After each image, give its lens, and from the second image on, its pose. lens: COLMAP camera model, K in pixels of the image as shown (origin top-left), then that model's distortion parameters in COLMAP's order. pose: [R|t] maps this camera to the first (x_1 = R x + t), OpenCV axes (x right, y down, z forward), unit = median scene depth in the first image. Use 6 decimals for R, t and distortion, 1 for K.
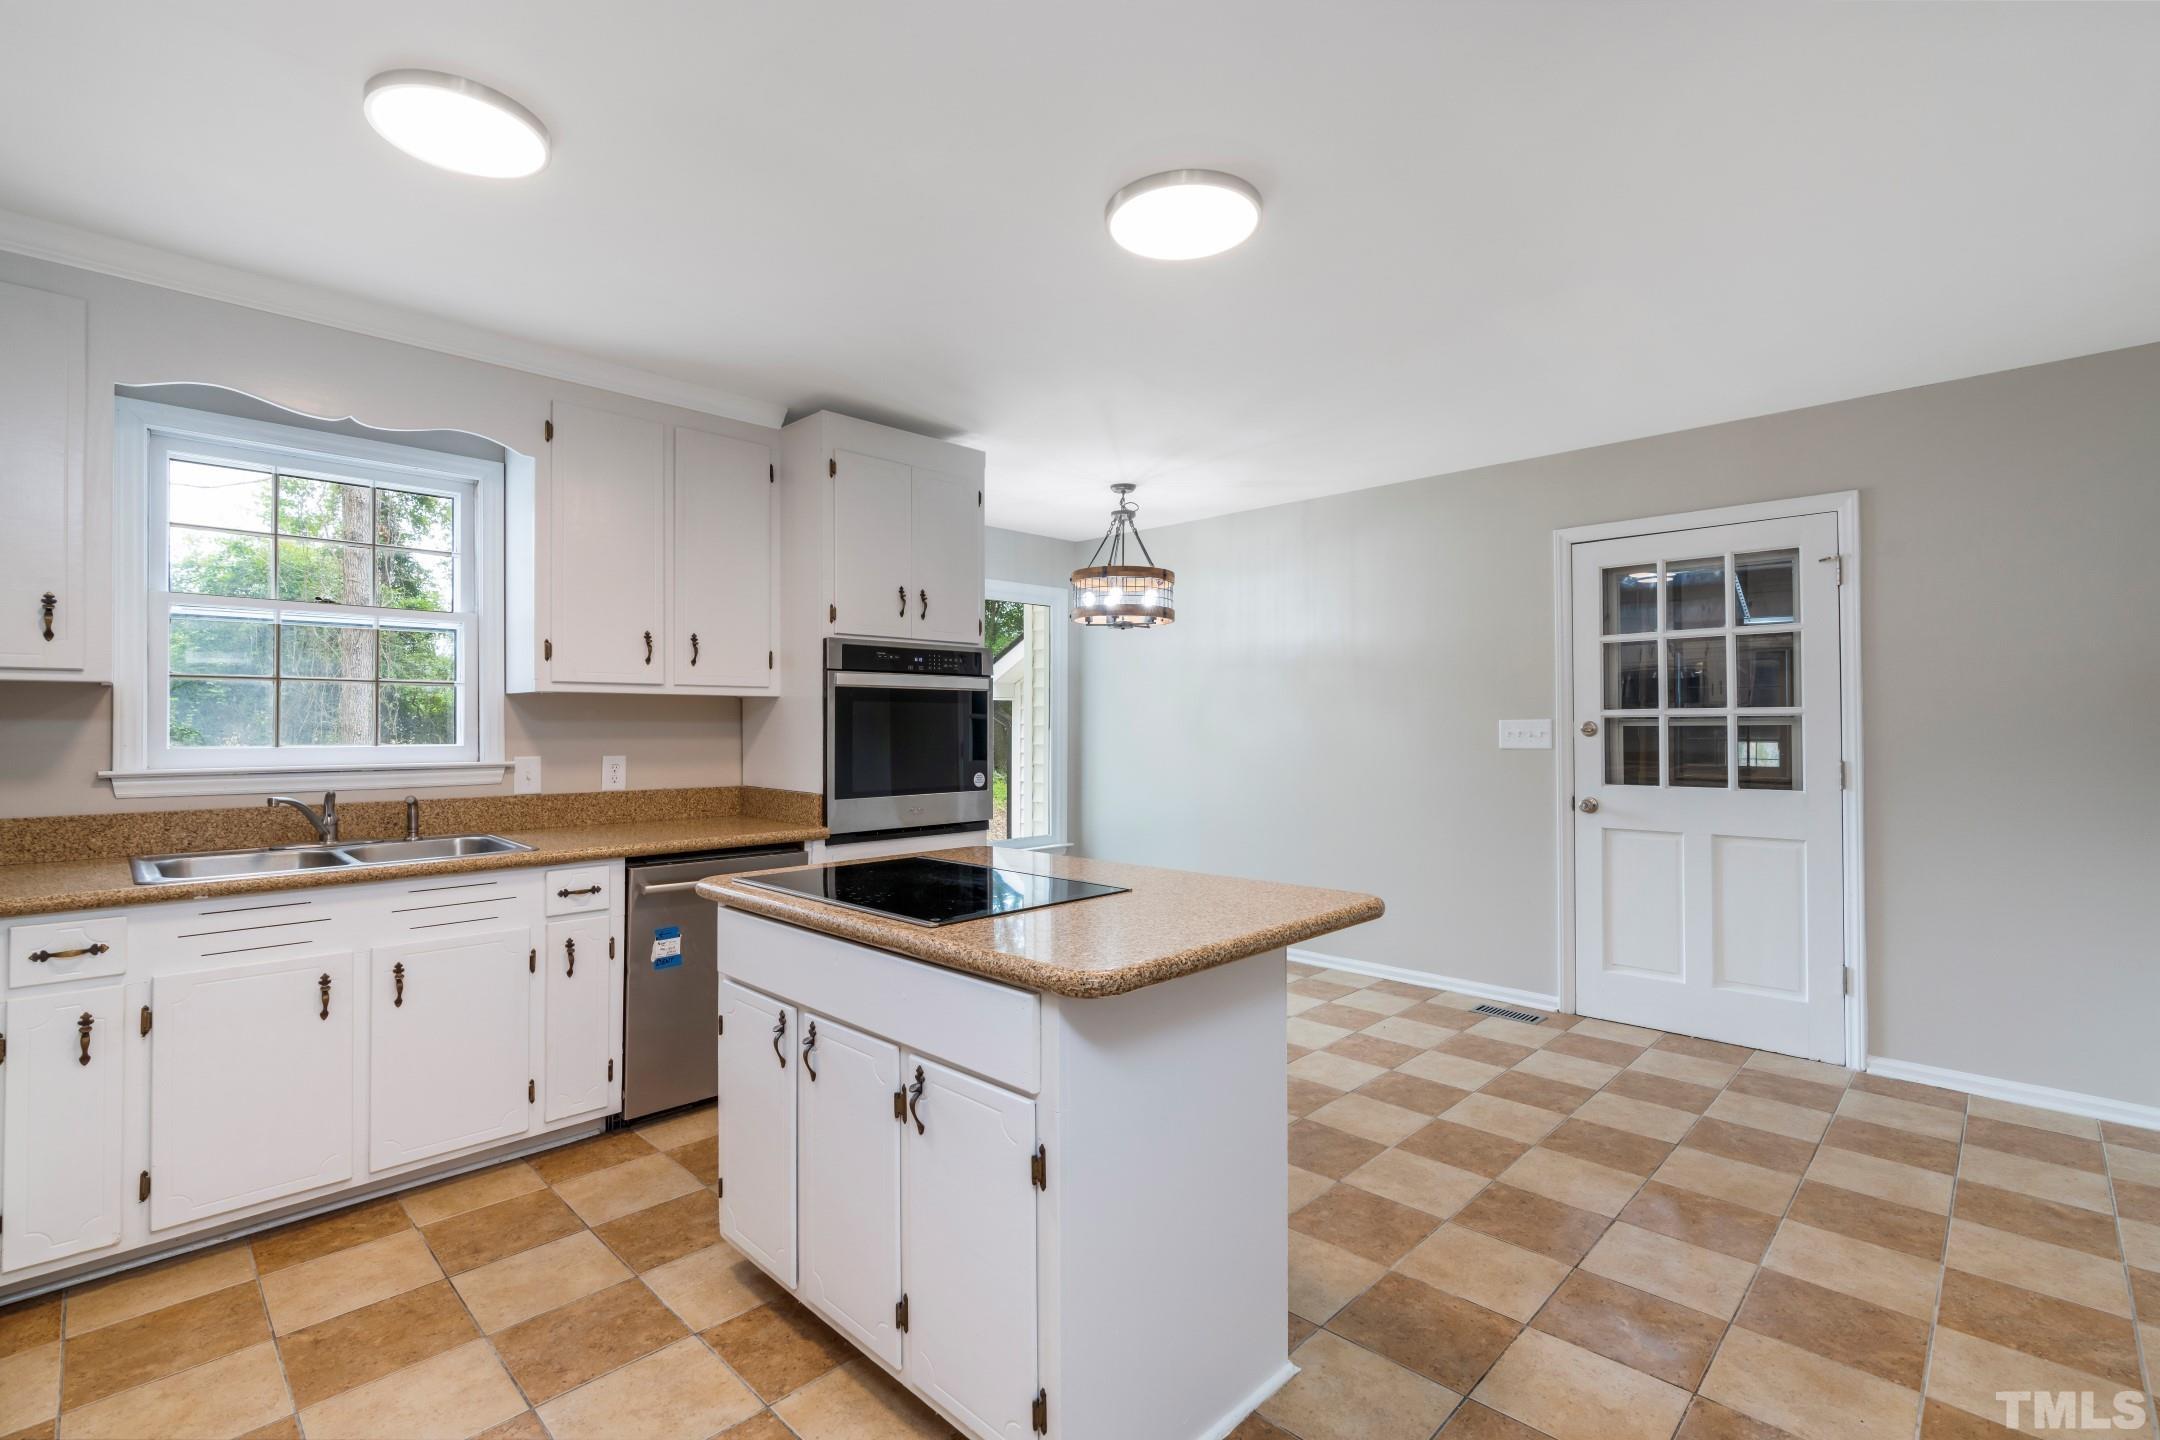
lens RADIAL K [[992.1, 0, 1091.6], [0, 992.1, 705.4], [0, 0, 1]] dist [-0.040620, 0.009663]
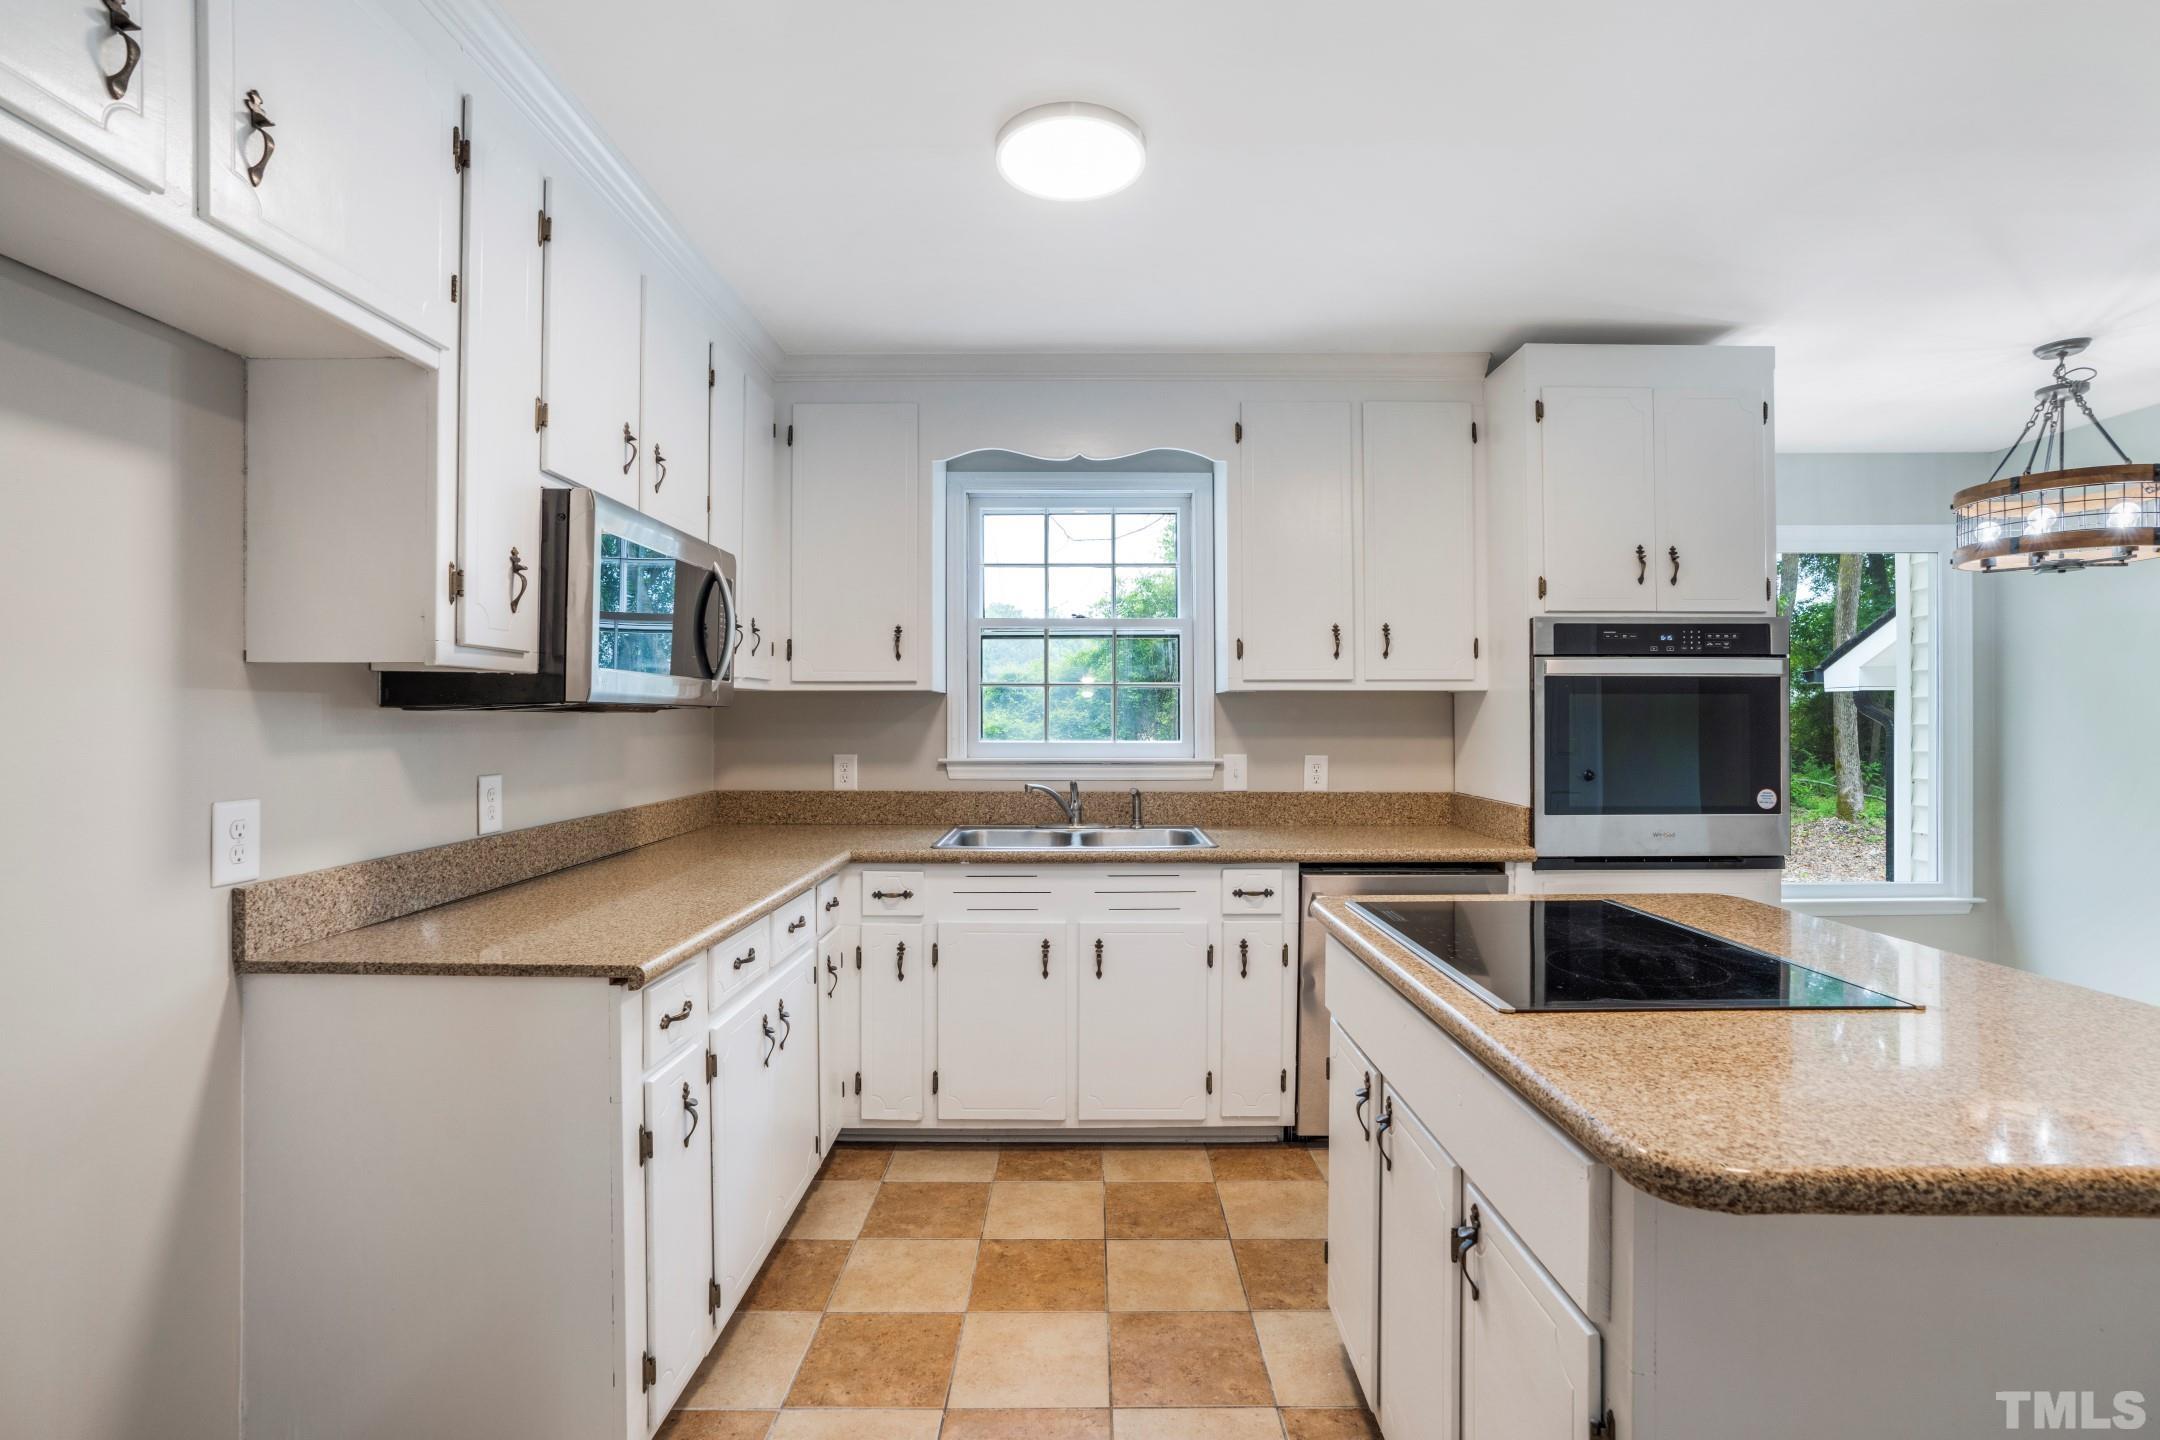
lens RADIAL K [[992.1, 0, 1100.8], [0, 992.1, 714.6], [0, 0, 1]] dist [-0.040620, 0.009663]
pose [[0.676557, -0.004931, -0.736373, 0.104583], [0.013690, 0.999889, 0.005883, 0.002691], [0.736263, -0.014061, 0.676550, 0.207942]]
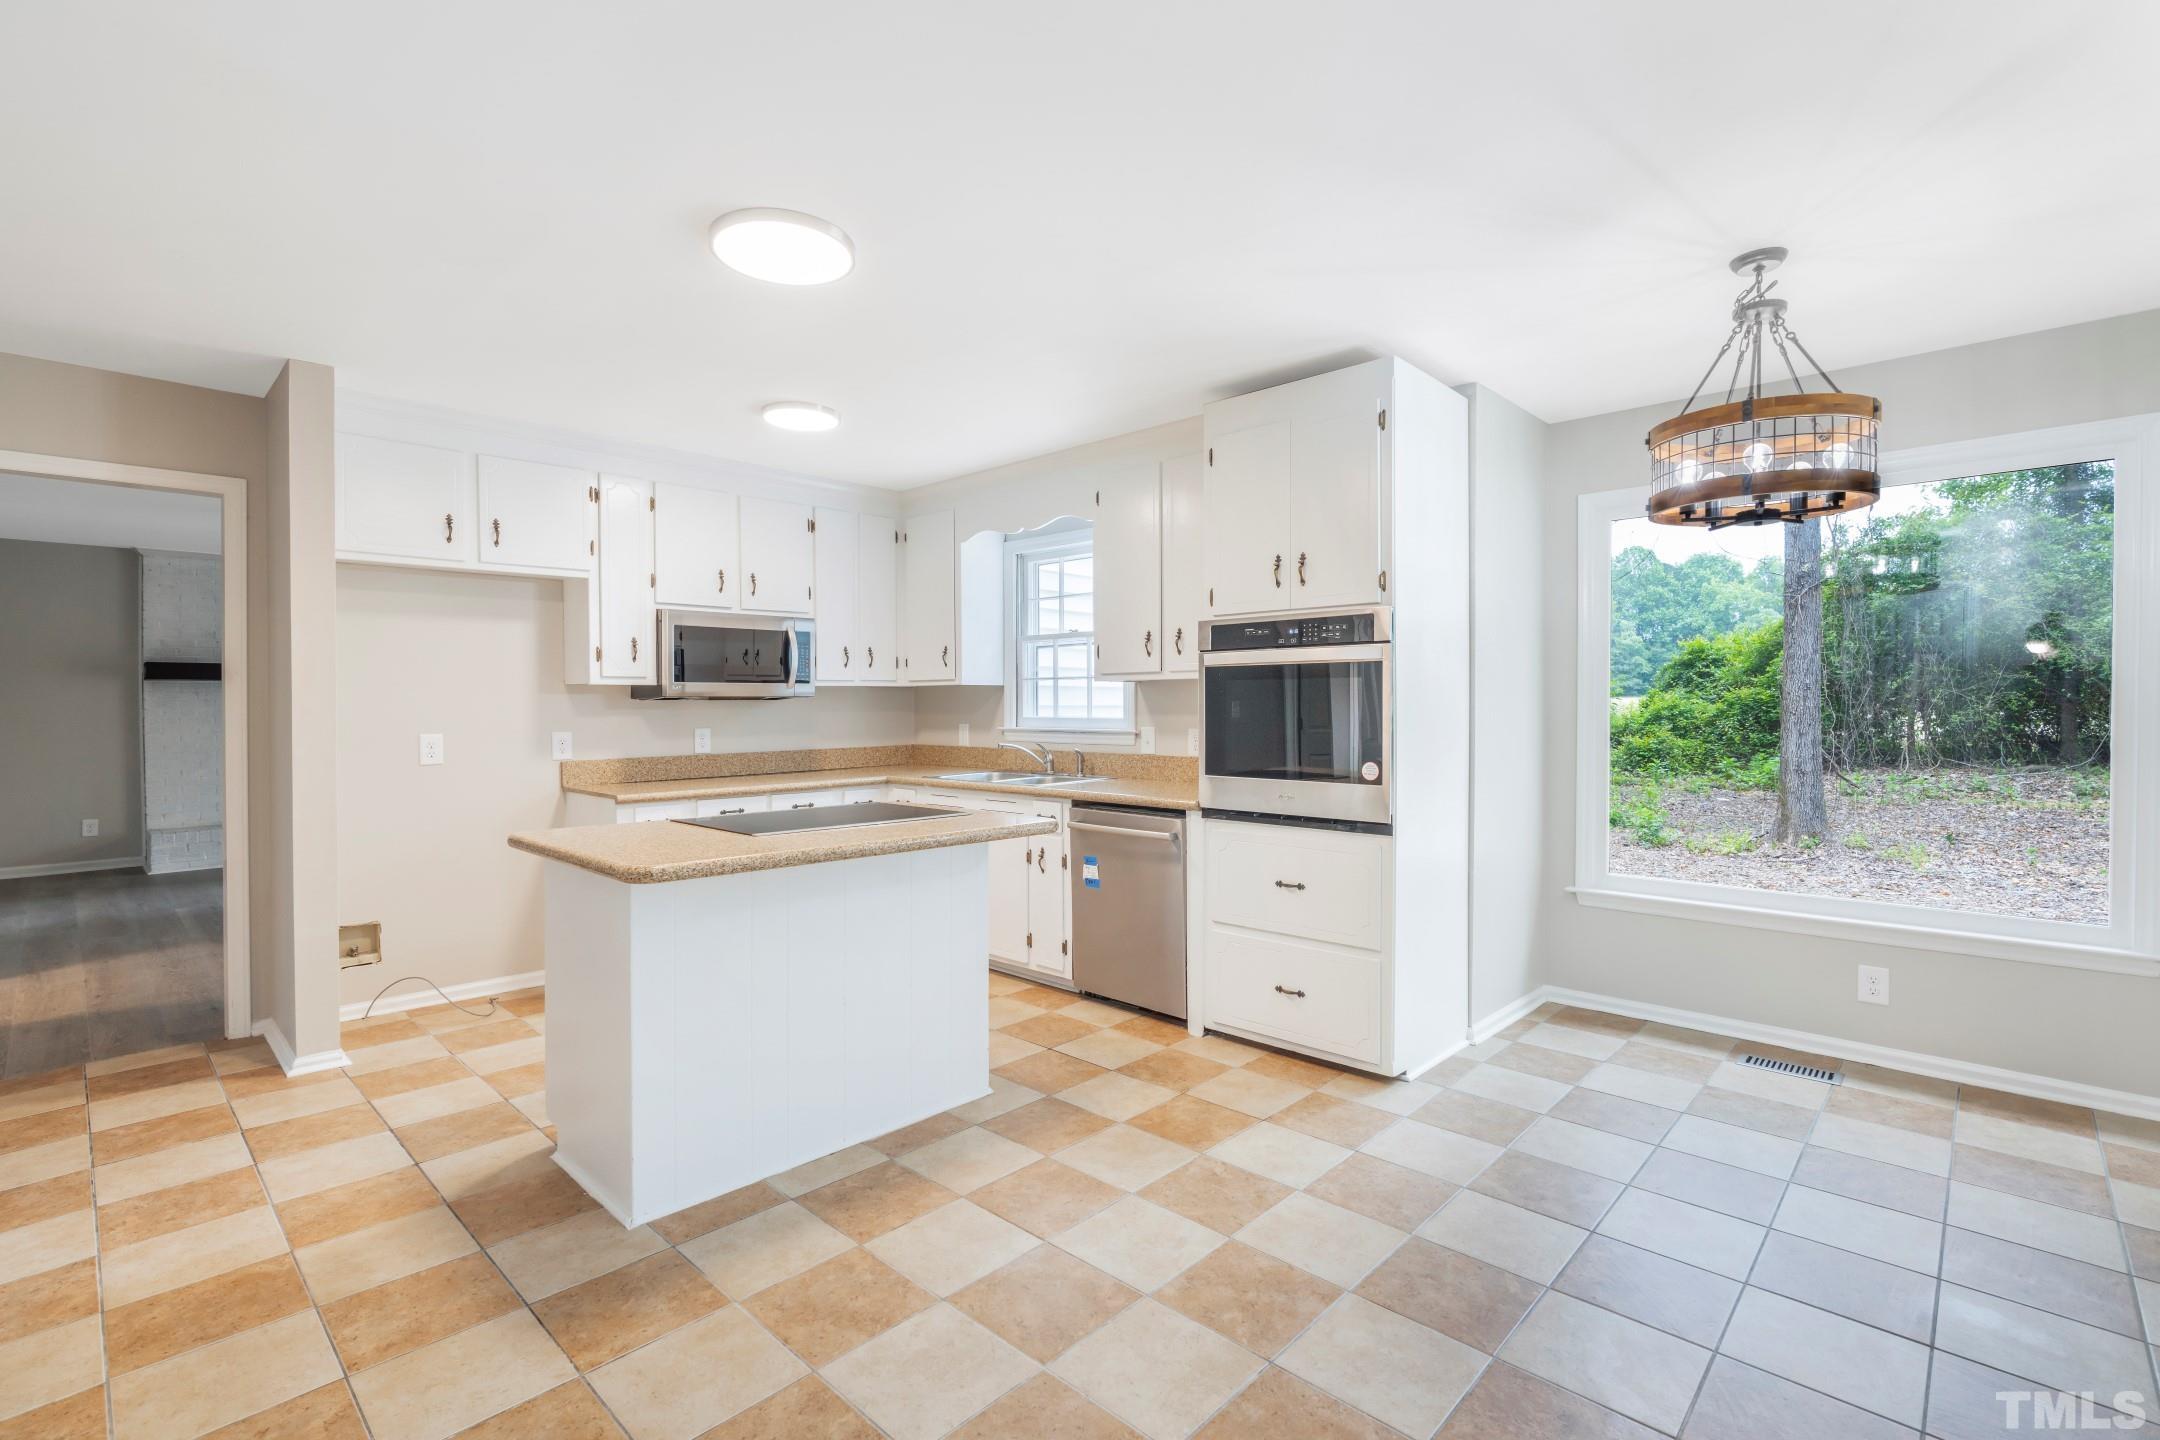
lens RADIAL K [[992.1, 0, 1094.0], [0, 992.1, 722.5], [0, 0, 1]] dist [-0.040620, 0.009663]
pose [[-0.003734, 0.017861, -0.999833, 0.900232], [0.022199, 0.999596, 0.017774, 0.020682], [0.999747, -0.022129, -0.004129, 1.009484]]
